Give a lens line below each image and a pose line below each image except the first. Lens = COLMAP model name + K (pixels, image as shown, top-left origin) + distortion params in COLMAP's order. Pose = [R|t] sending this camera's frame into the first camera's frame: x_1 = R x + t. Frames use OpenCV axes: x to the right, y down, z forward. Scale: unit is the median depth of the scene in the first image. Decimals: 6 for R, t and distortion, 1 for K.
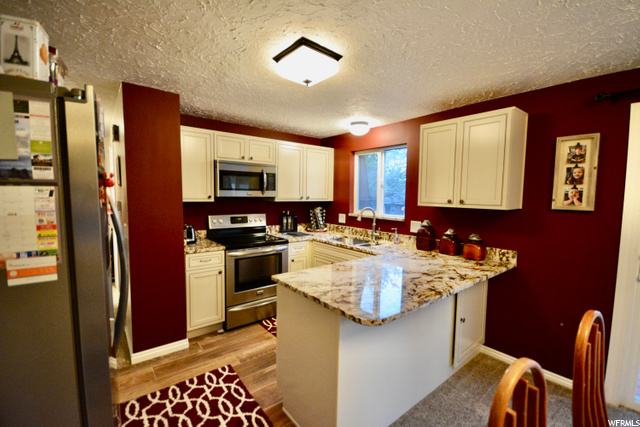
lens RADIAL K [[282.7, 0, 317.5], [0, 282.7, 212.2], [0, 0, 1]] dist [-0.002606, -0.004810]
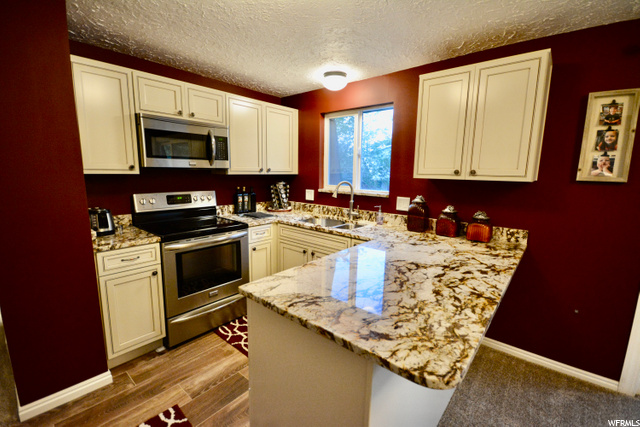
lens RADIAL K [[282.7, 0, 318.8], [0, 282.7, 213.5], [0, 0, 1]] dist [-0.002606, -0.004810]
pose [[0.982018, -0.027761, 0.186734, -0.069458], [0.011104, 0.995910, 0.089665, 0.002410], [-0.188459, -0.085979, 0.978310, 0.250261]]
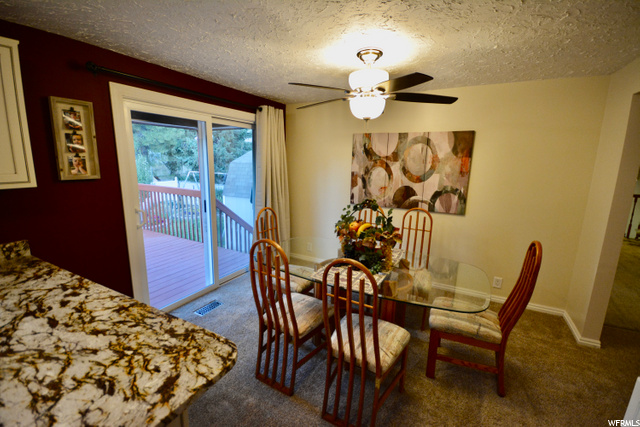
lens RADIAL K [[282.7, 0, 317.5], [0, 282.7, 213.2], [0, 0, 1]] dist [-0.002606, -0.004810]
pose [[-0.396788, -0.196589, 0.896612, -0.239706], [0.036329, 0.972668, 0.229341, -0.067369], [-0.917191, 0.123573, -0.378801, 0.490281]]
